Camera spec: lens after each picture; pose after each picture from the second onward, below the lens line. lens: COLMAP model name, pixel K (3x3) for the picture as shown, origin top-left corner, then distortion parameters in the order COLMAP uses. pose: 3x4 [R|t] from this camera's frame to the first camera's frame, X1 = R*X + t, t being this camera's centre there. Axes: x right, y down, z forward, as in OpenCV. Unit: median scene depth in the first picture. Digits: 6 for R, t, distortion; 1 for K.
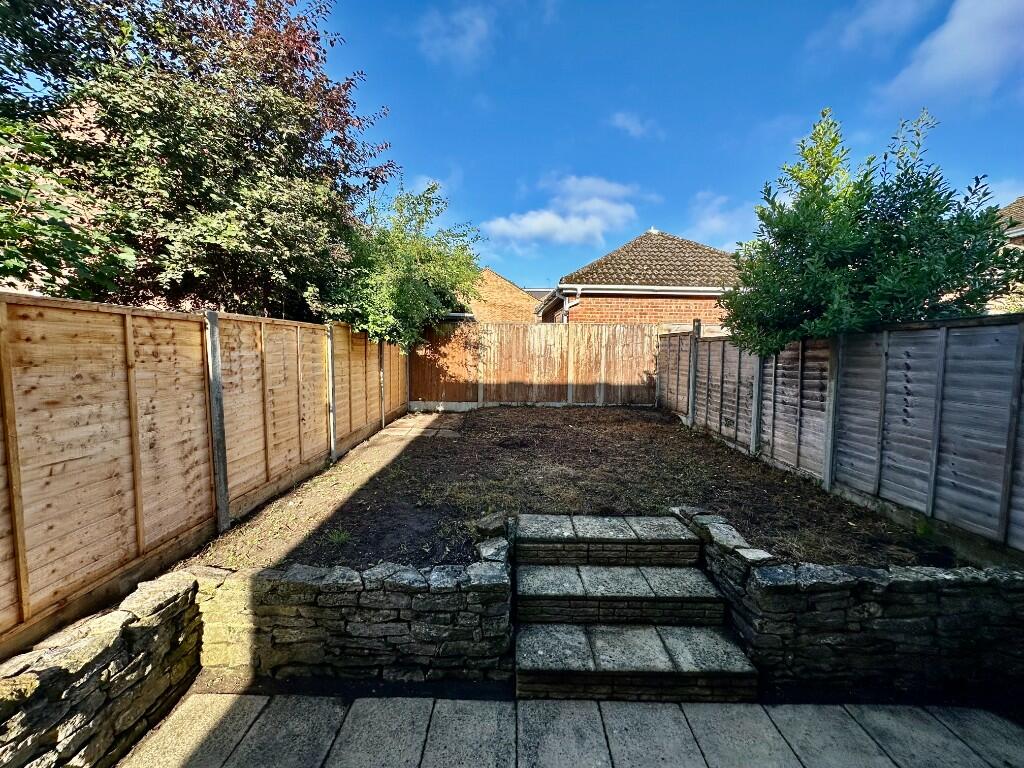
lens RADIAL K [[408.8, 0, 512.0], [0, 408.8, 384.0], [0, 0, 1]] dist [-0.000282, -0.000240]
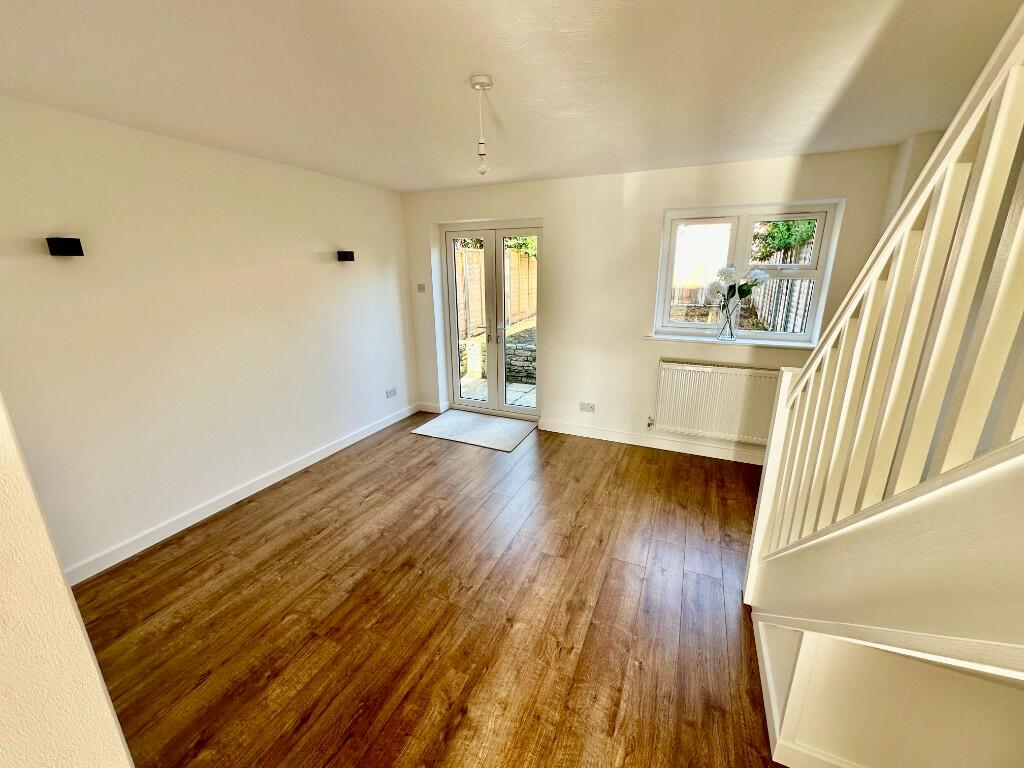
lens RADIAL K [[408.8, 0, 512.0], [0, 408.8, 384.0], [0, 0, 1]] dist [-0.000282, -0.000240]
pose [[0.910736, 0.090338, -0.402987, 0.592715], [-0.011166, 0.980812, 0.194637, 0.141653], [0.412838, -0.172763, 0.894270, -1.218537]]
